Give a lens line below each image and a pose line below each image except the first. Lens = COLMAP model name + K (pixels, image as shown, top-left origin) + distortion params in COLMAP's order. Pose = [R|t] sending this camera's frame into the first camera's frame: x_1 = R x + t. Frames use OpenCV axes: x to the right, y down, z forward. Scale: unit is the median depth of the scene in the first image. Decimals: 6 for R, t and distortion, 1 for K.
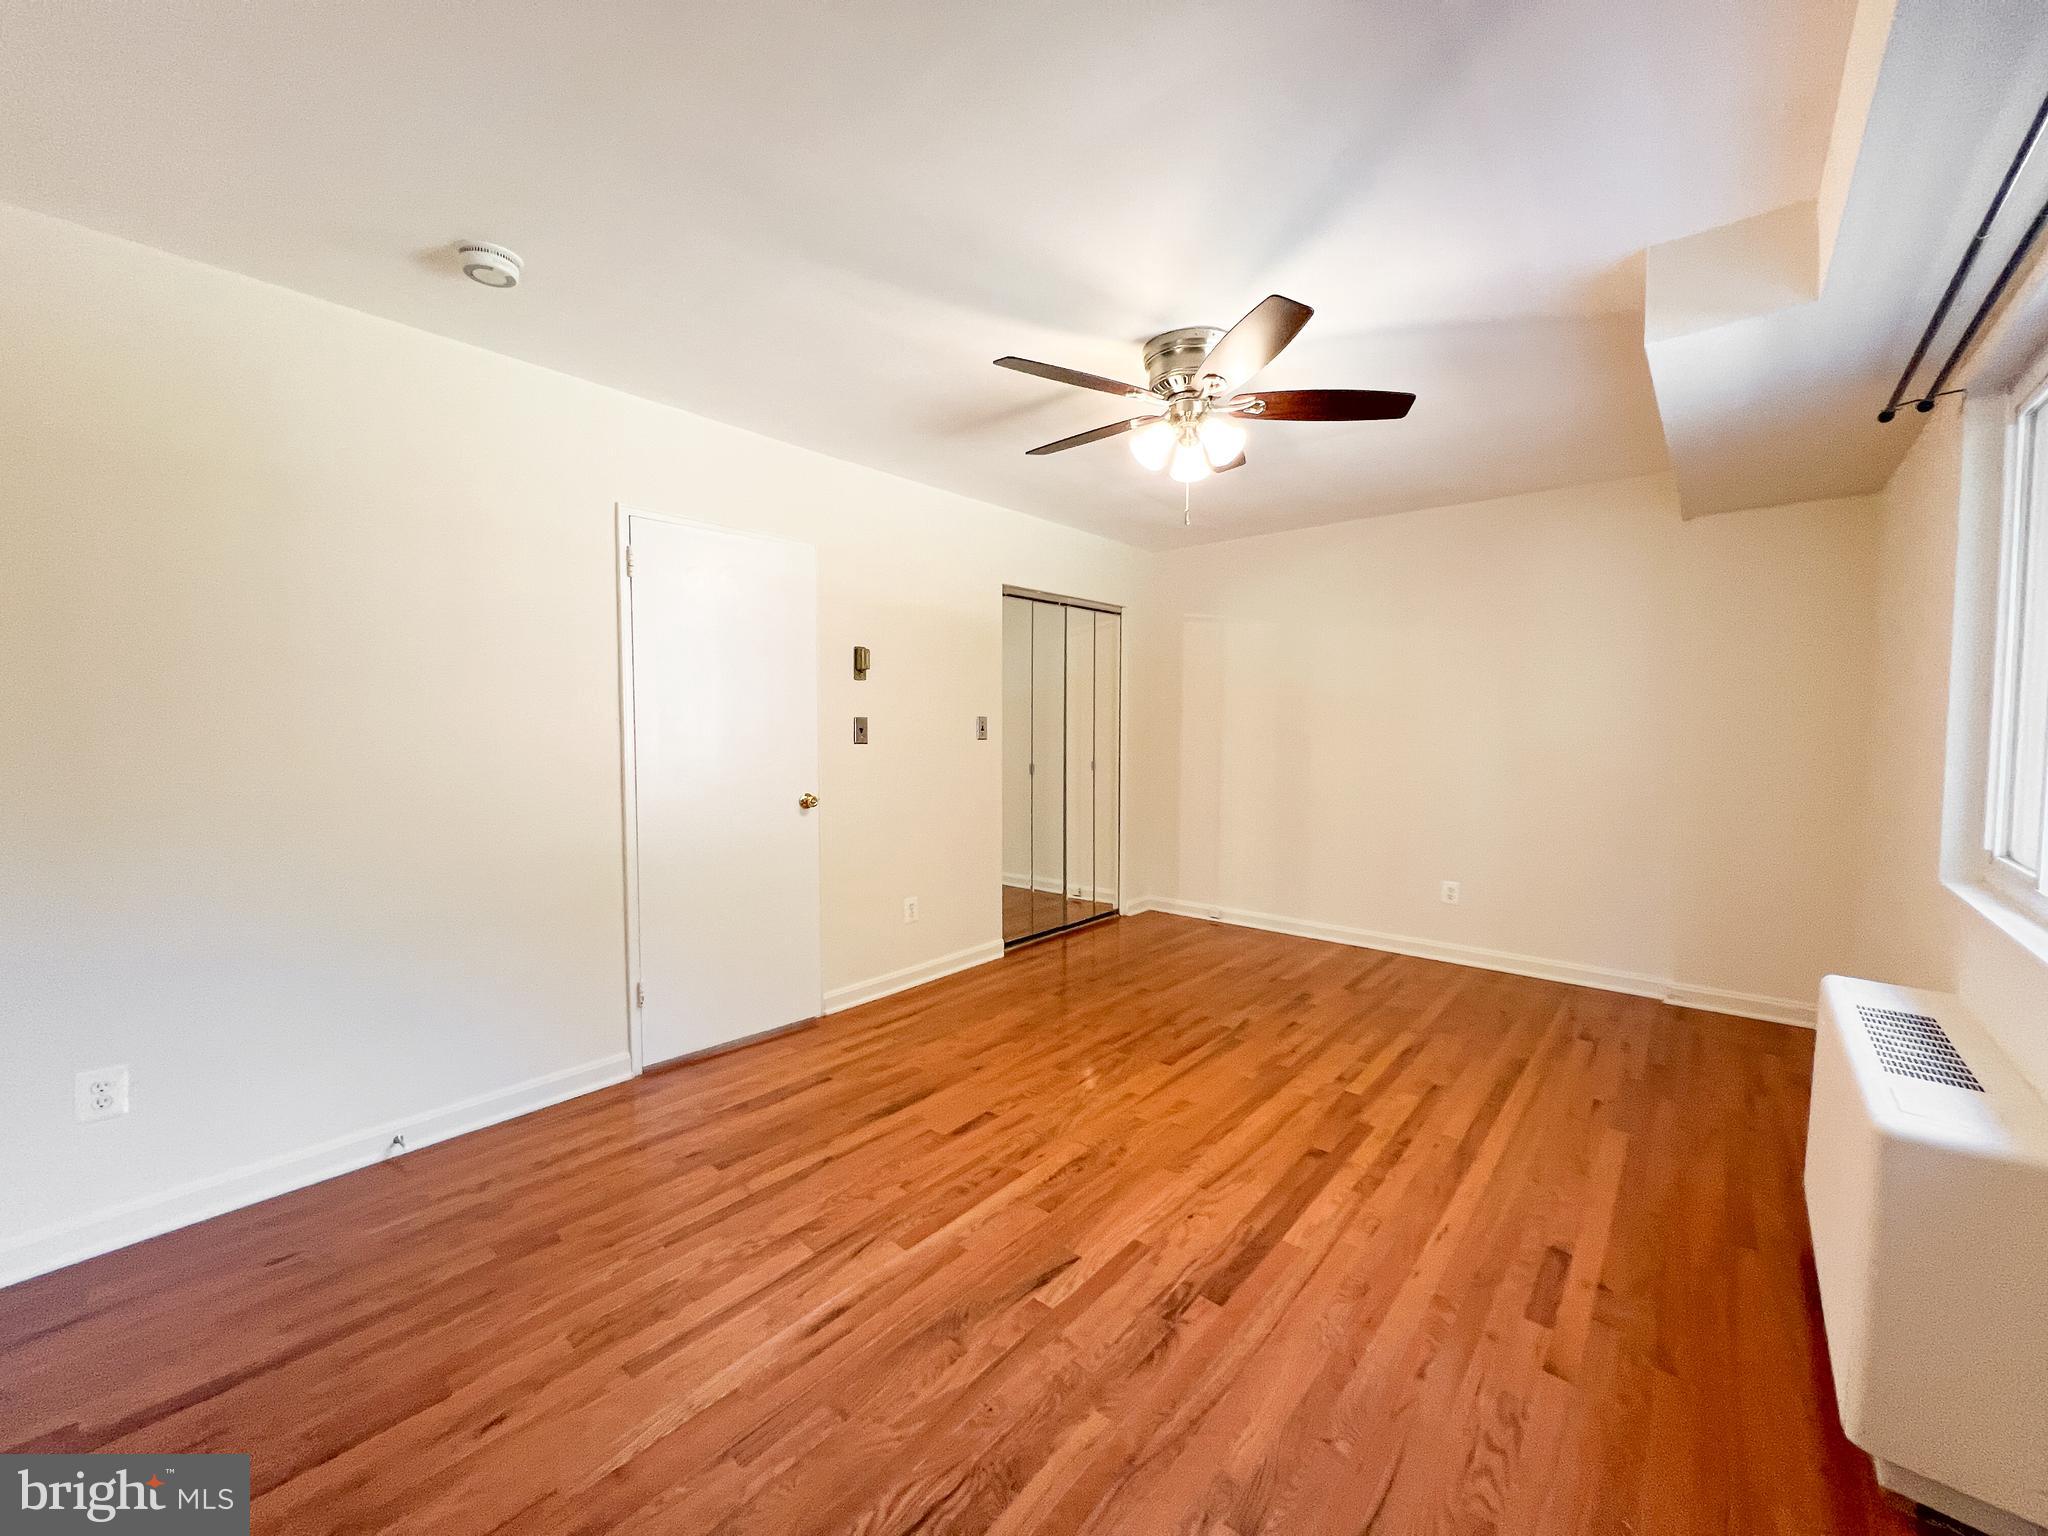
lens RADIAL K [[822.5, 0, 1022.1], [0, 822.5, 765.9], [0, 0, 1]] dist [-0.001437, -0.000194]
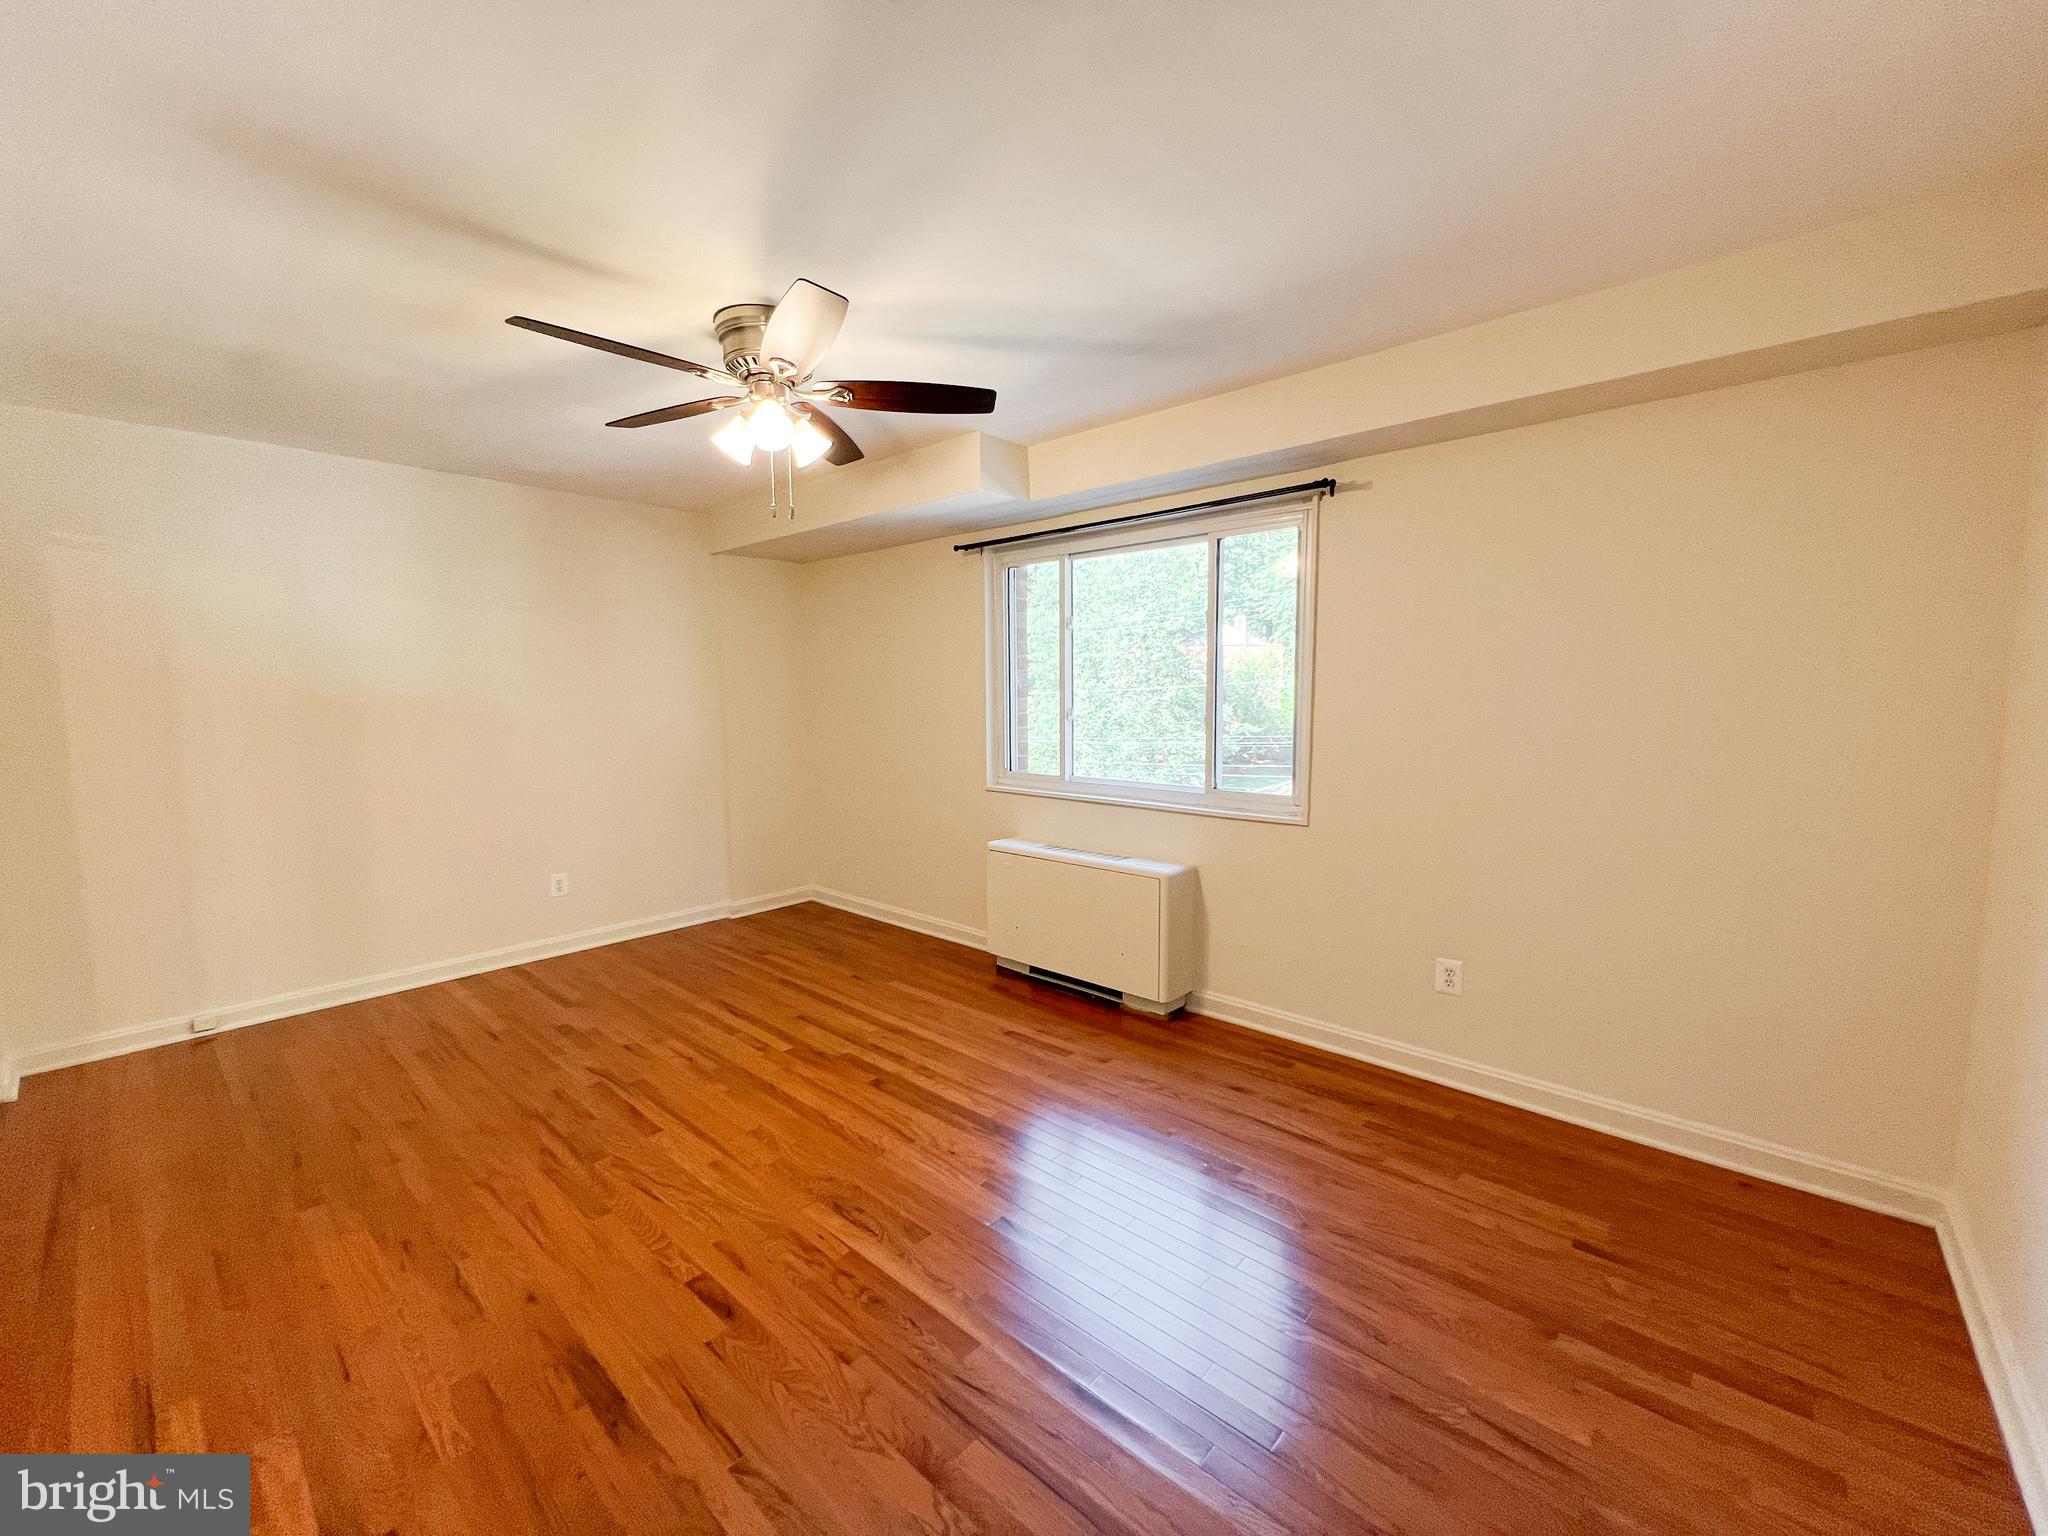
lens RADIAL K [[822.5, 0, 1022.1], [0, 822.5, 765.9], [0, 0, 1]] dist [-0.001437, -0.000194]
pose [[0.013292, -0.096299, 0.995264, -0.628959], [0.055666, 0.993879, 0.095421, -0.072335], [-0.998361, 0.054134, 0.018572, 0.592759]]
